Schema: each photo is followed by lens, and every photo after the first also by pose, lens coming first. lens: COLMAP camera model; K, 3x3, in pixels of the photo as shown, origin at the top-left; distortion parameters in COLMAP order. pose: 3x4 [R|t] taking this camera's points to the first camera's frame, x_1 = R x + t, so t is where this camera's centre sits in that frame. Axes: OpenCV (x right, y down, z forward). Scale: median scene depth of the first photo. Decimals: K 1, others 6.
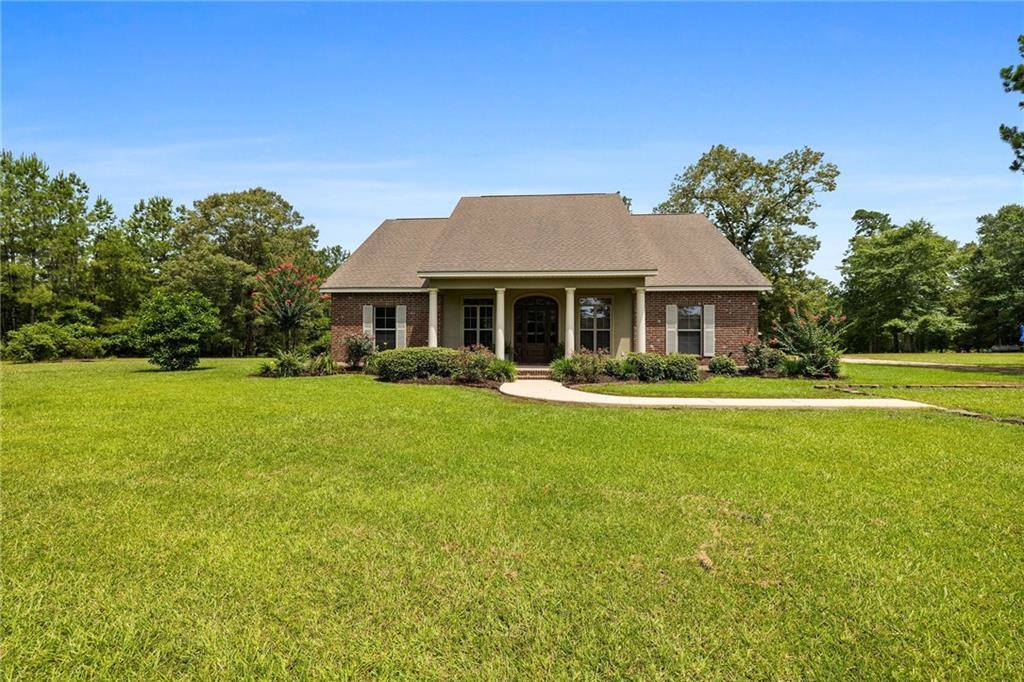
lens RADIAL K [[437.7, 0, 513.8], [0, 437.7, 342.9], [0, 0, 1]] dist [0.010050, -0.000471]
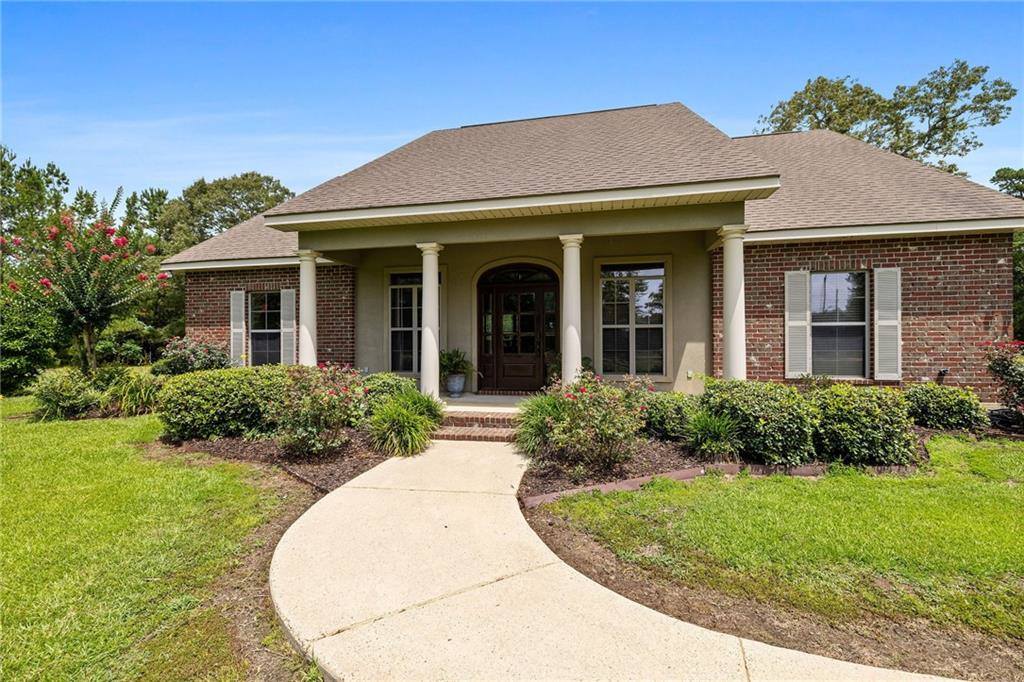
lens RADIAL K [[437.7, 0, 510.8], [0, 437.7, 345.5], [0, 0, 1]] dist [0.010050, -0.000471]
pose [[0.991192, -0.009289, -0.132108, 0.109413], [0.010080, 0.999935, 0.005320, -0.011259], [0.132050, -0.006605, 0.991221, 0.462267]]
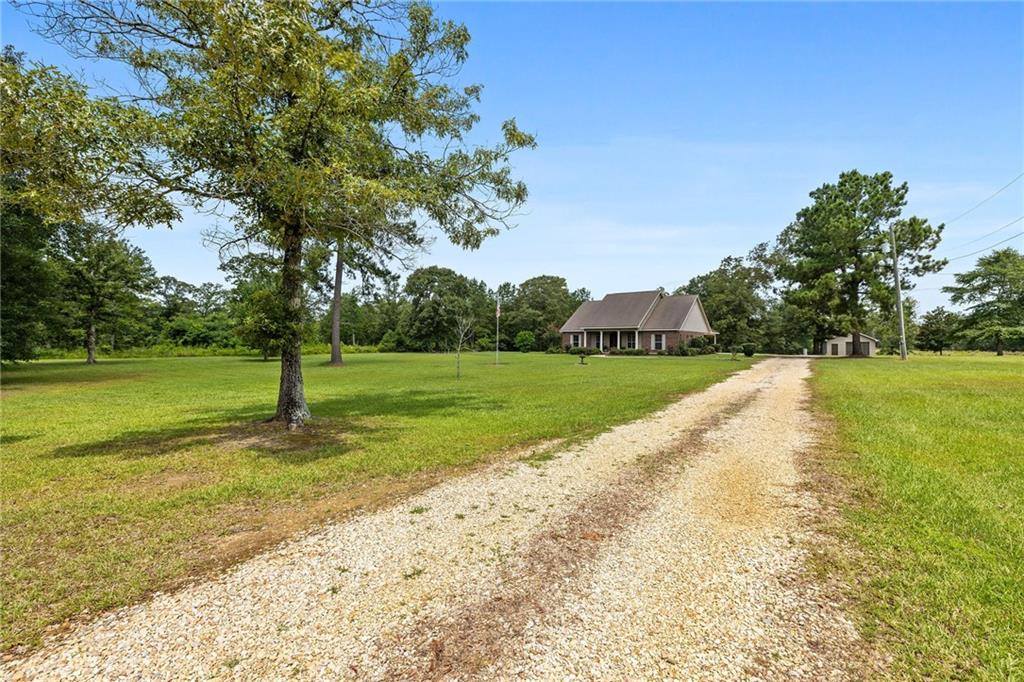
lens RADIAL K [[437.7, 0, 512.7], [0, 437.7, 345.6], [0, 0, 1]] dist [0.010050, -0.000471]
pose [[0.832174, 0.004176, -0.554498, 1.235782], [-0.004461, 0.999990, 0.000836, 0.000546], [0.554496, 0.001778, 0.832184, -2.208956]]
